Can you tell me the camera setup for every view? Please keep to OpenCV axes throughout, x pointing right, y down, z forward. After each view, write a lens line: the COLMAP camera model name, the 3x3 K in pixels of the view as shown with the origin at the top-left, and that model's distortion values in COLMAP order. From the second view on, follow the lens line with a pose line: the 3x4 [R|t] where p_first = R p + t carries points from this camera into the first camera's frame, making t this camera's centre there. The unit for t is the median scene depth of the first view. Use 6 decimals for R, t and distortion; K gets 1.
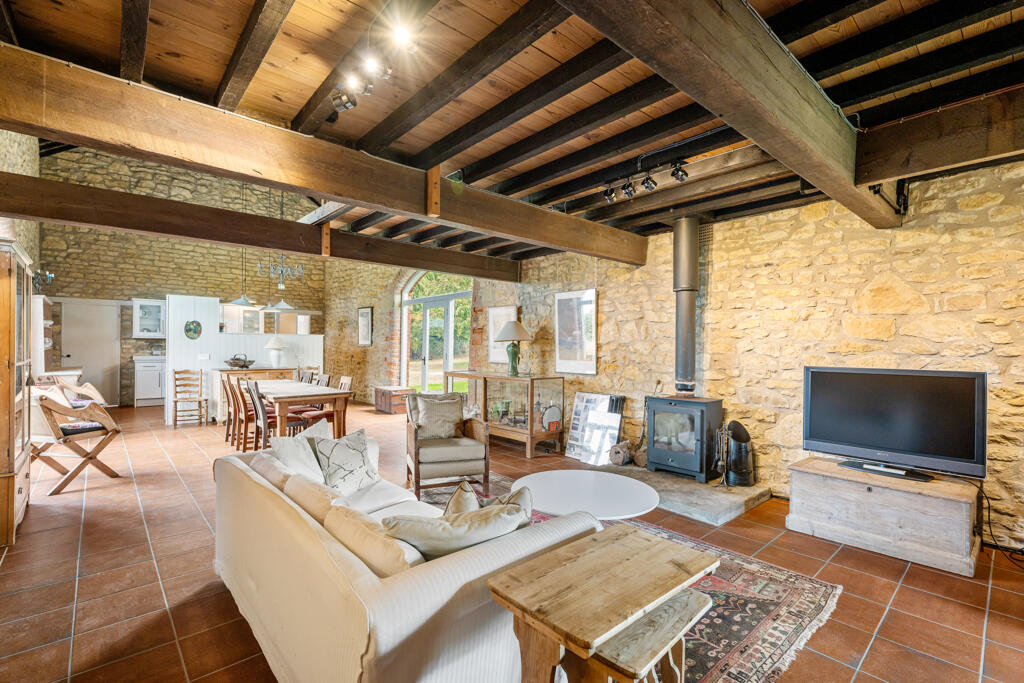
lens RADIAL K [[462.2, 0, 513.5], [0, 462.2, 345.7], [0, 0, 1]] dist [0.000264, 0.000020]
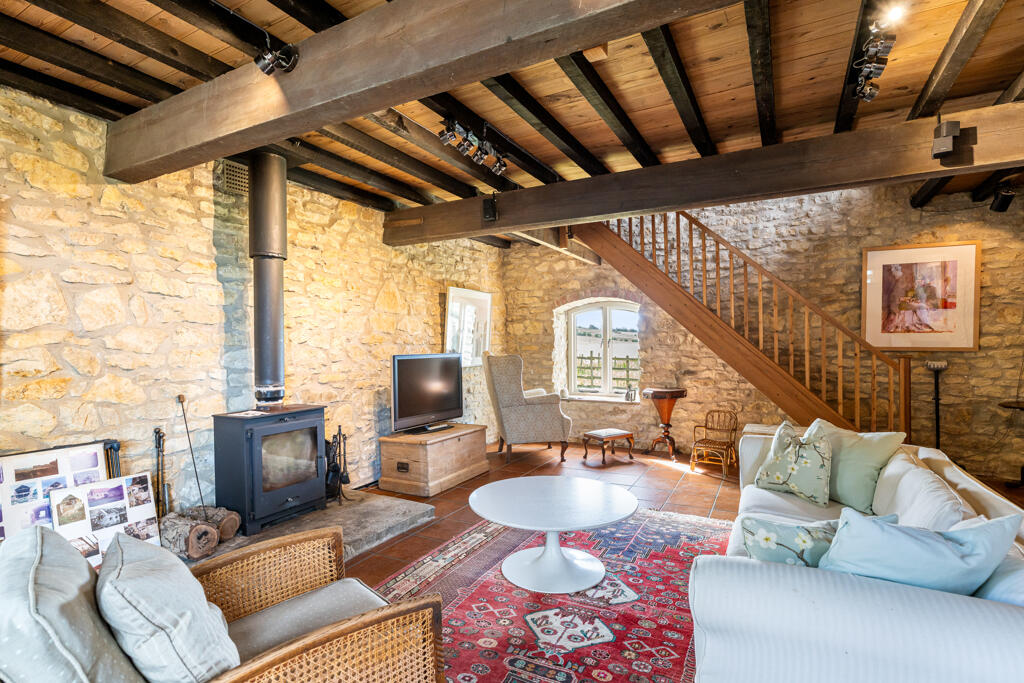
lens RADIAL K [[489.1, 0, 514.0], [0, 489.1, 342.5], [0, 0, 1]] dist [-0.000010, -0.000083]
pose [[-0.344962, 0.000345, 0.938617, -0.400116], [0.005345, 0.999984, 0.001596, 0.008972], [-0.938601, 0.005567, -0.344959, 0.797145]]
